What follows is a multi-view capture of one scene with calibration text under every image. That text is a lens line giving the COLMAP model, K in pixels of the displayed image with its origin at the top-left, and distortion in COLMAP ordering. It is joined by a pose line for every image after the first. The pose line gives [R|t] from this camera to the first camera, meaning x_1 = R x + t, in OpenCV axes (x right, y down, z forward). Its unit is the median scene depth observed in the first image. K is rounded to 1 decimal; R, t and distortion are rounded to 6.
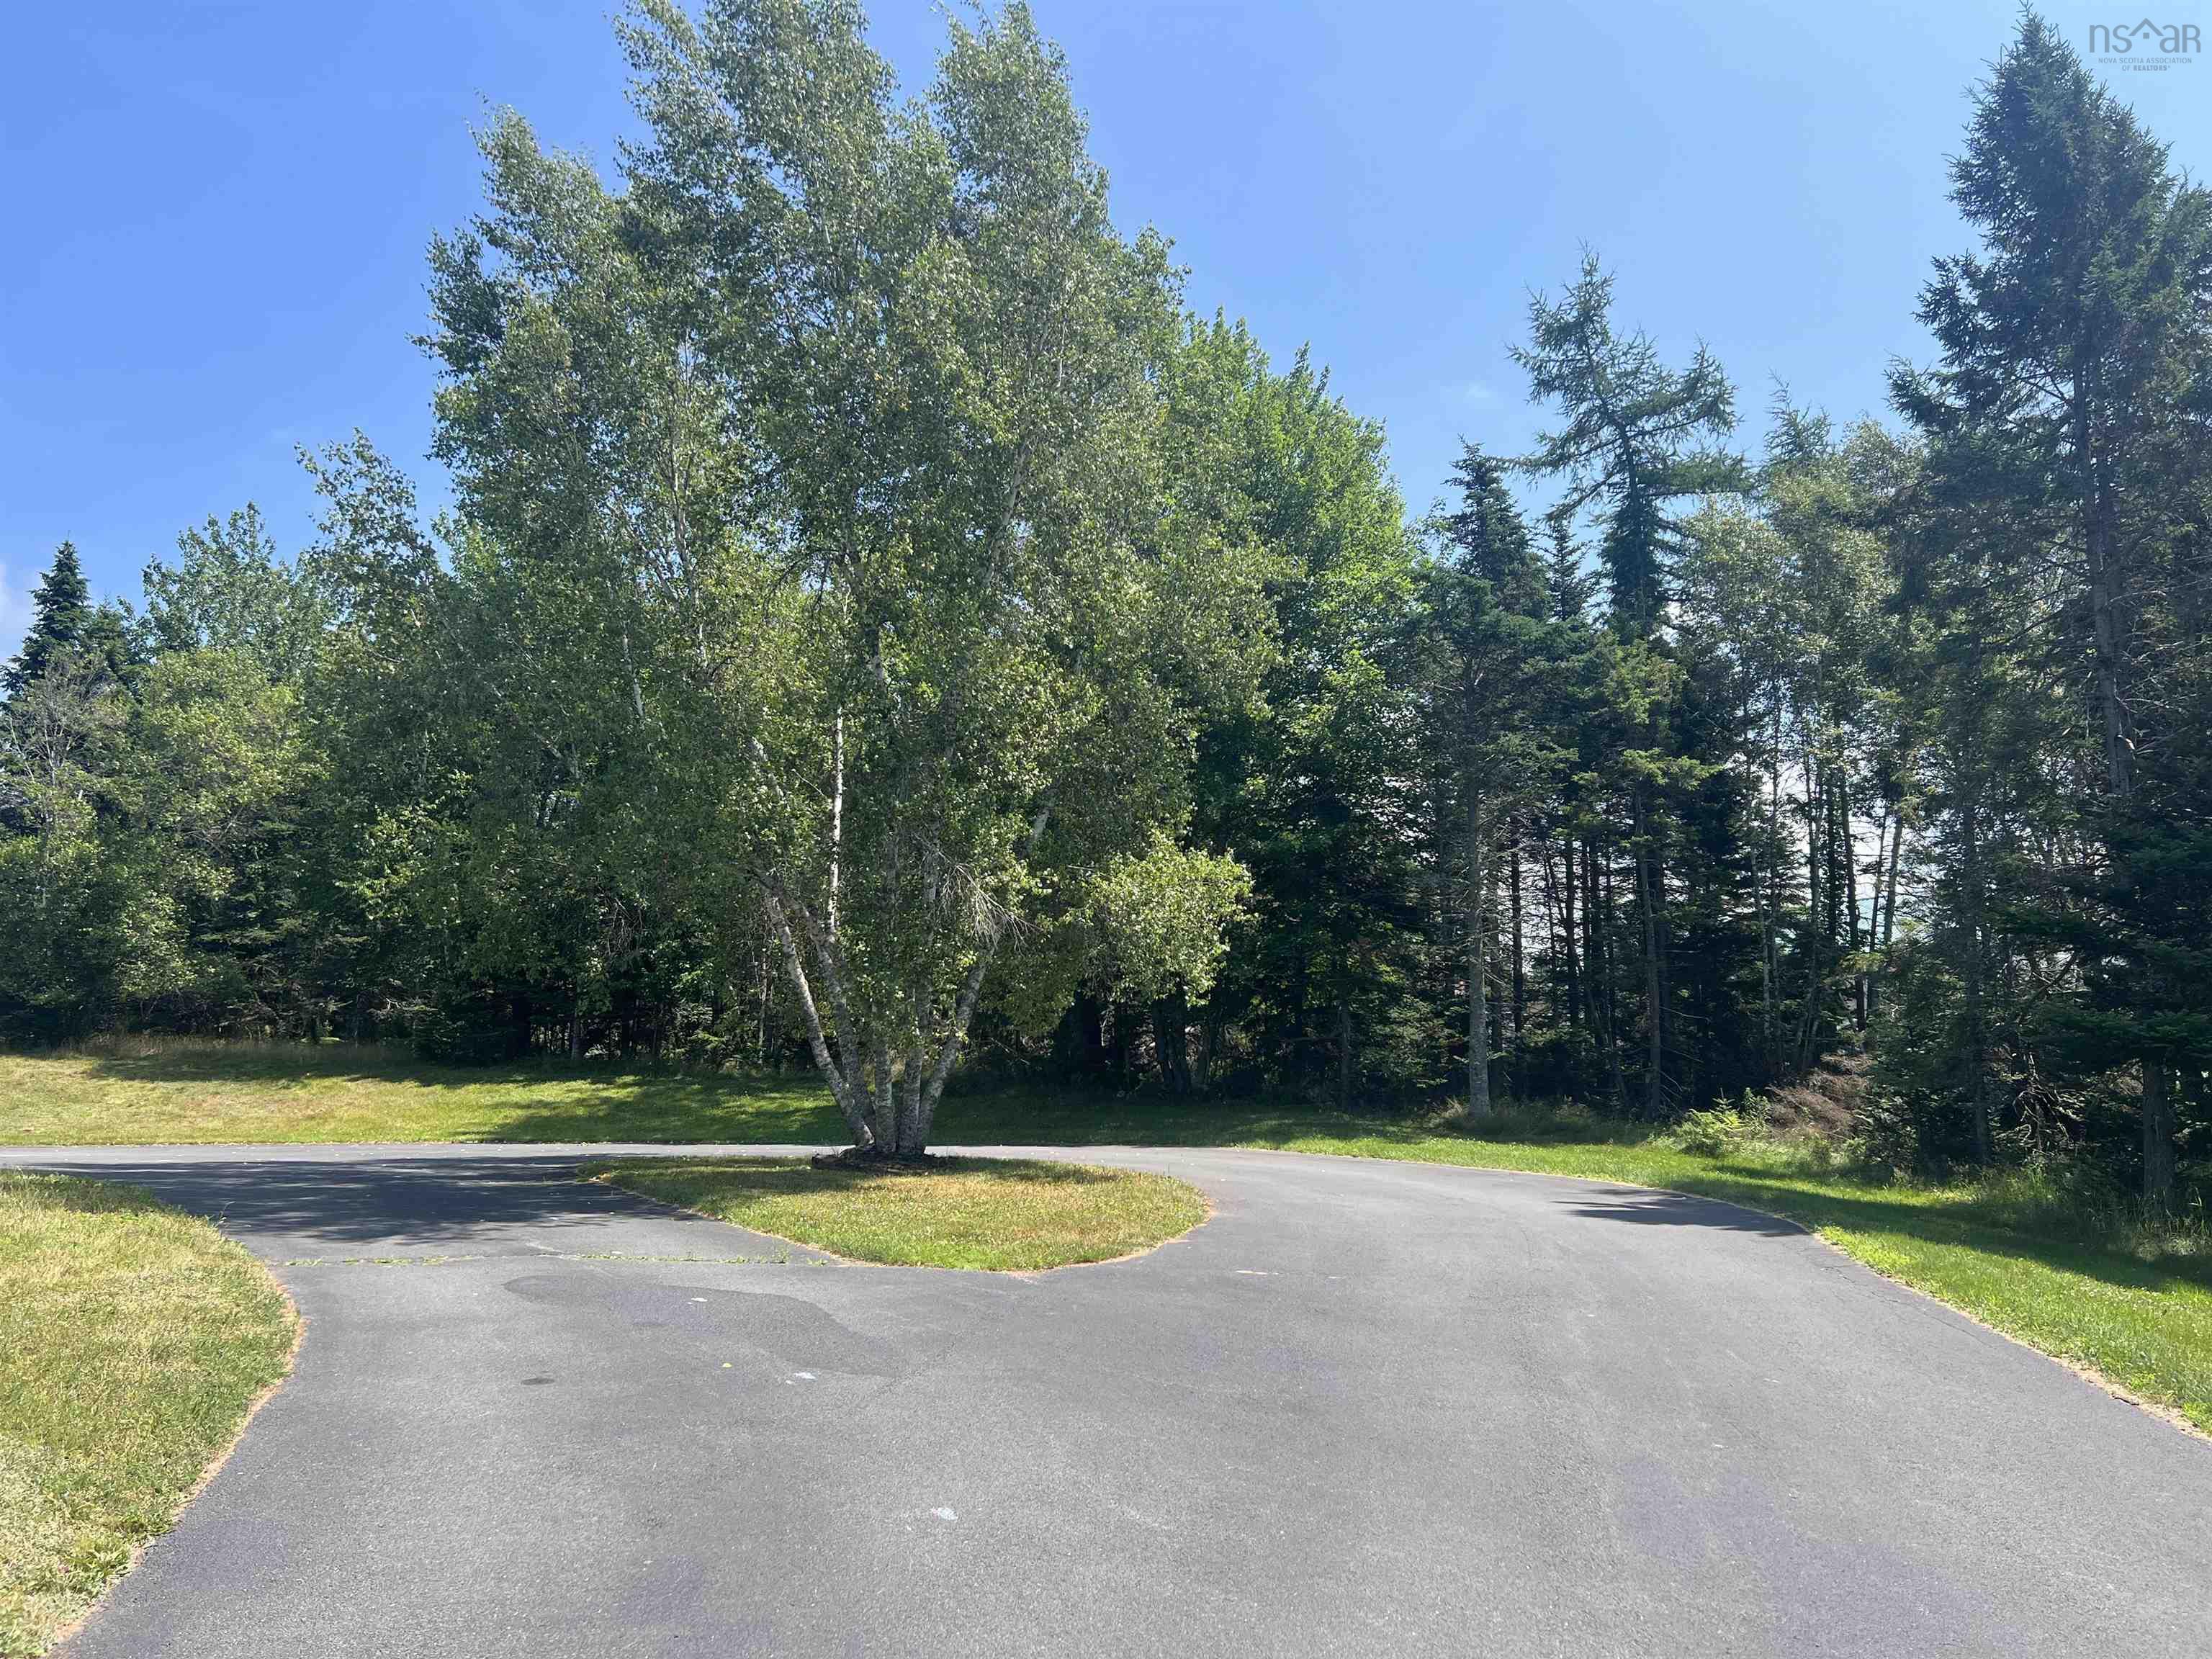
lens RADIAL K [[1655.0, 0, 1113.3], [0, 1655.0, 861.1], [0, 0, 1]] dist [0.018407, -0.003589]
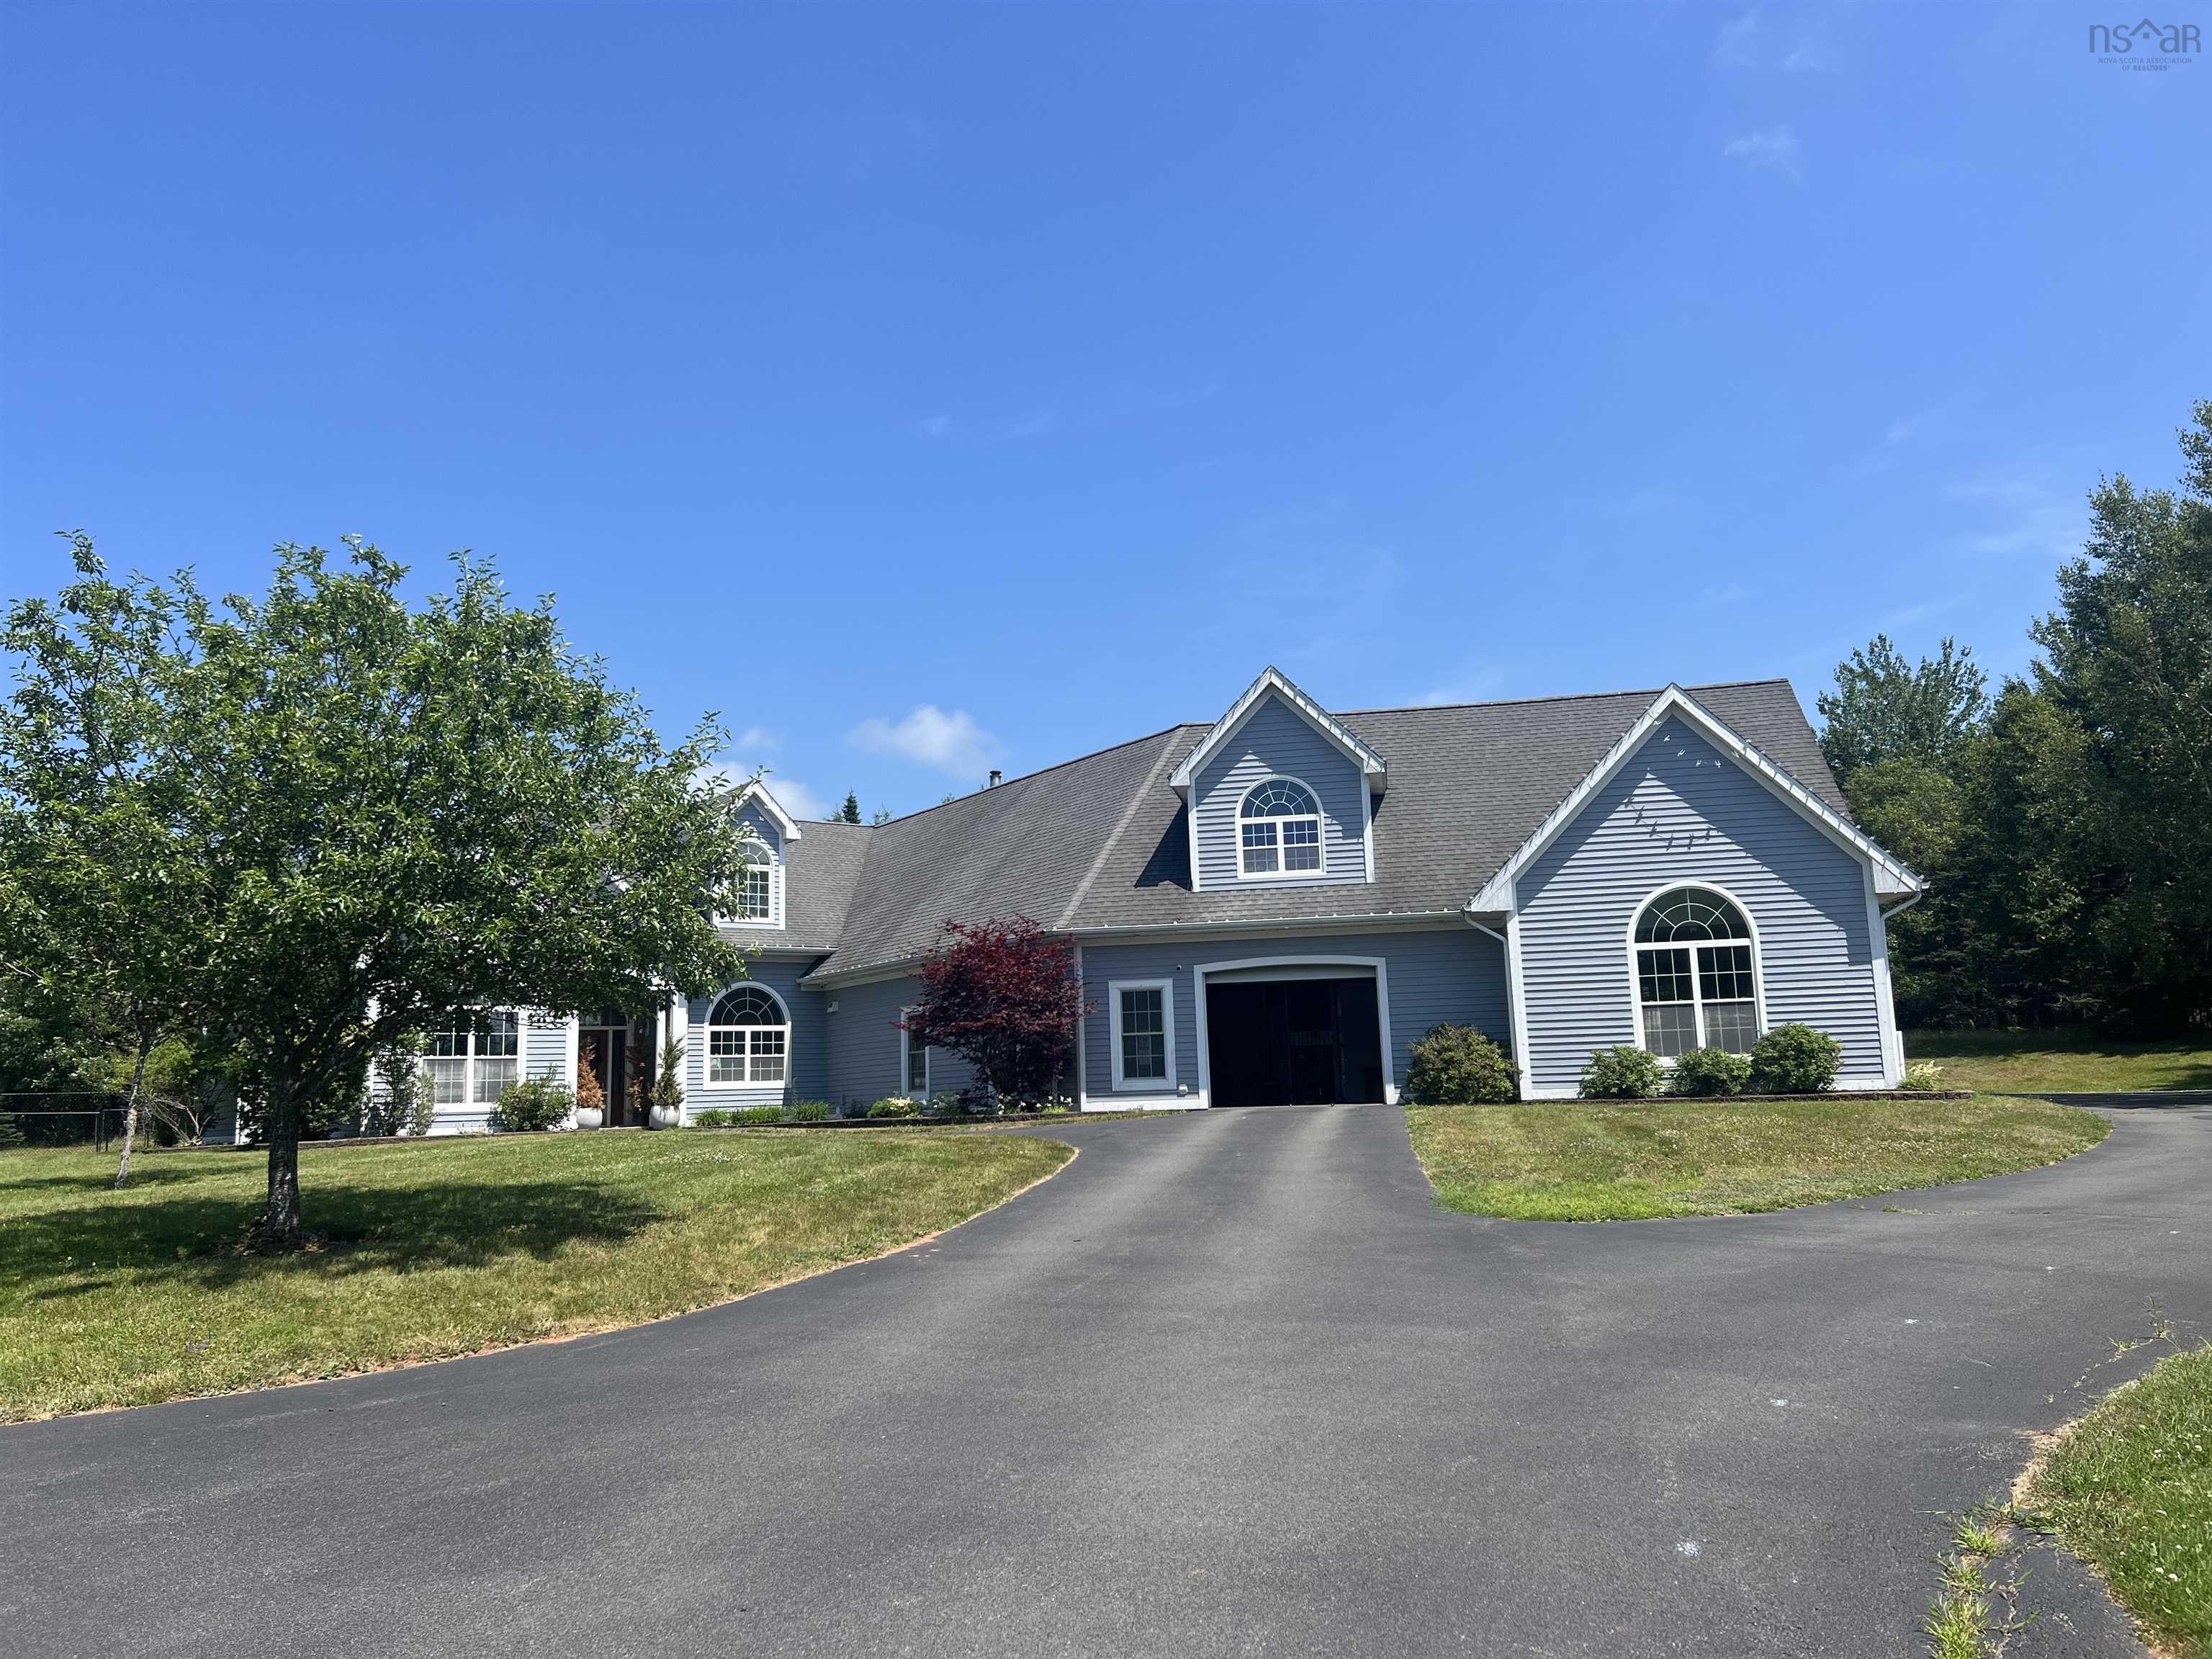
lens RADIAL K [[1655.0, 0, 1113.3], [0, 1655.0, 861.1], [0, 0, 1]] dist [0.018407, -0.003589]
pose [[0.624645, -0.126901, -0.770529, 0.142243], [0.131998, 0.989668, -0.055985, -0.051601], [0.769672, -0.066737, 0.634942, -0.455412]]
